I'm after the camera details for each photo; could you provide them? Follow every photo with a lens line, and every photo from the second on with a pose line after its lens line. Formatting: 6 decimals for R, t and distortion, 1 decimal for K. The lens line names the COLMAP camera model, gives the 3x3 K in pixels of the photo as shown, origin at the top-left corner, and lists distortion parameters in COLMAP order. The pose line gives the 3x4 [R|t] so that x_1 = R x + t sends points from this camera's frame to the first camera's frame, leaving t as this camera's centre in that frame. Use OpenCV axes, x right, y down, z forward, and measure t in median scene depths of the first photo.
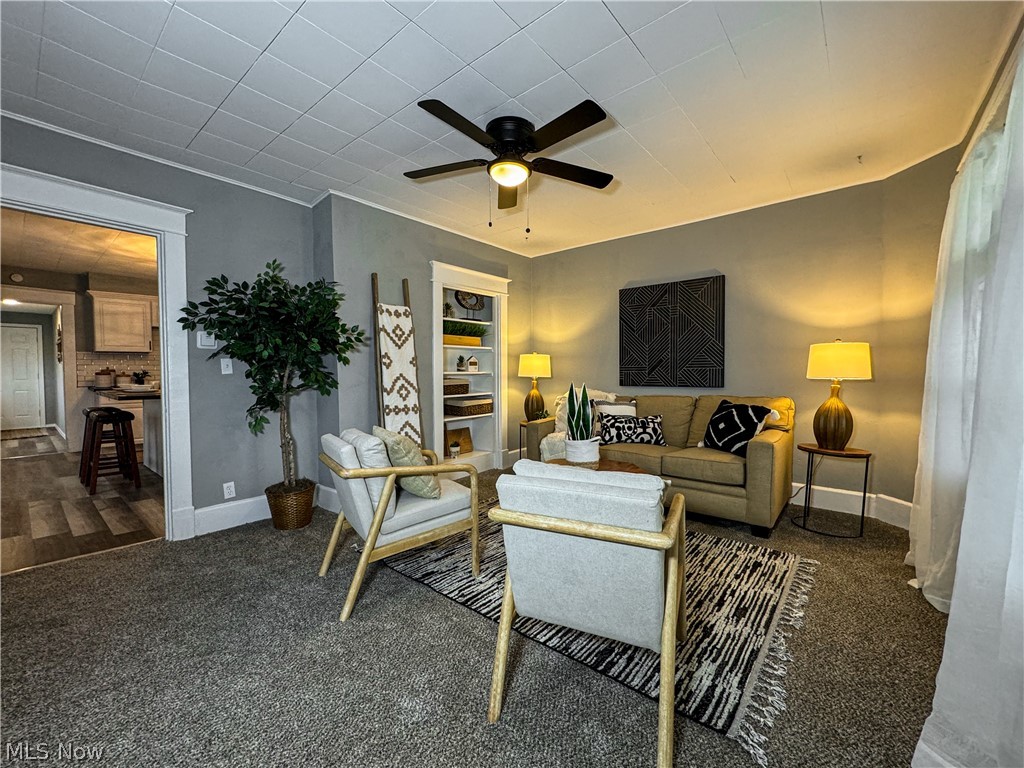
lens RADIAL K [[417.6, 0, 512.0], [0, 417.6, 384.0], [0, 0, 1]] dist [-0.001592, -0.000331]
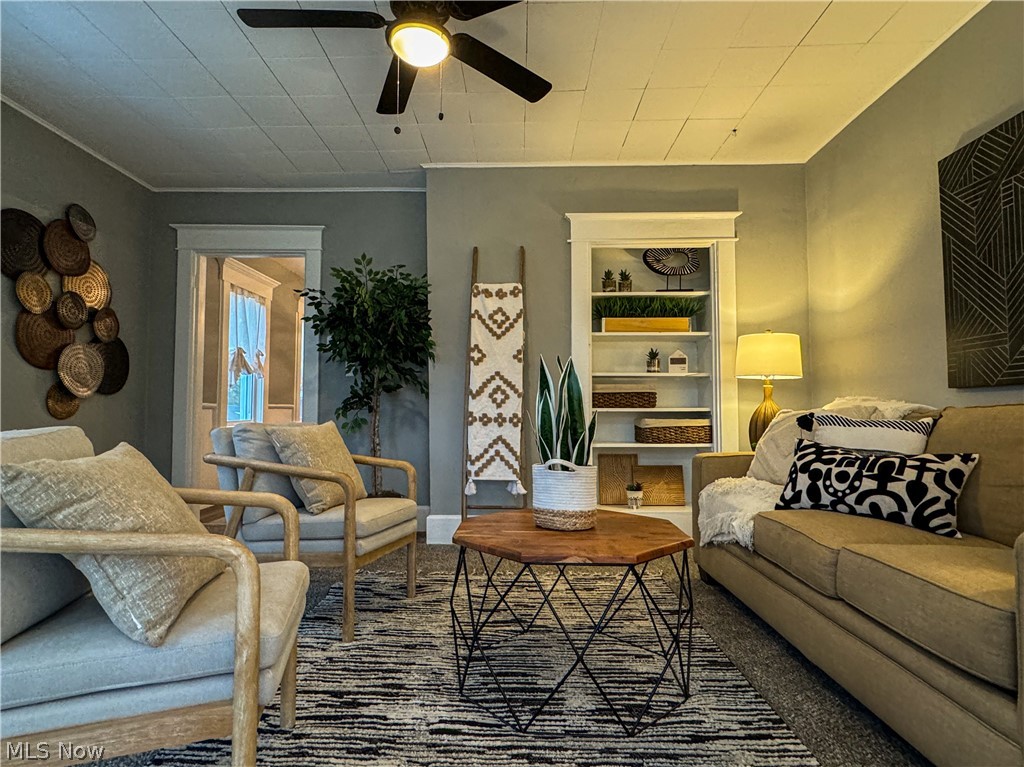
lens RADIAL K [[548.7, 0, 512.0], [0, 548.7, 383.5], [0, 0, 1]] dist [0.002772, 0.000462]
pose [[0.630098, -0.032613, -0.775830, 0.505986], [-0.028070, 0.997508, -0.064729, 0.058446], [0.776008, 0.062563, 0.627612, 0.400695]]
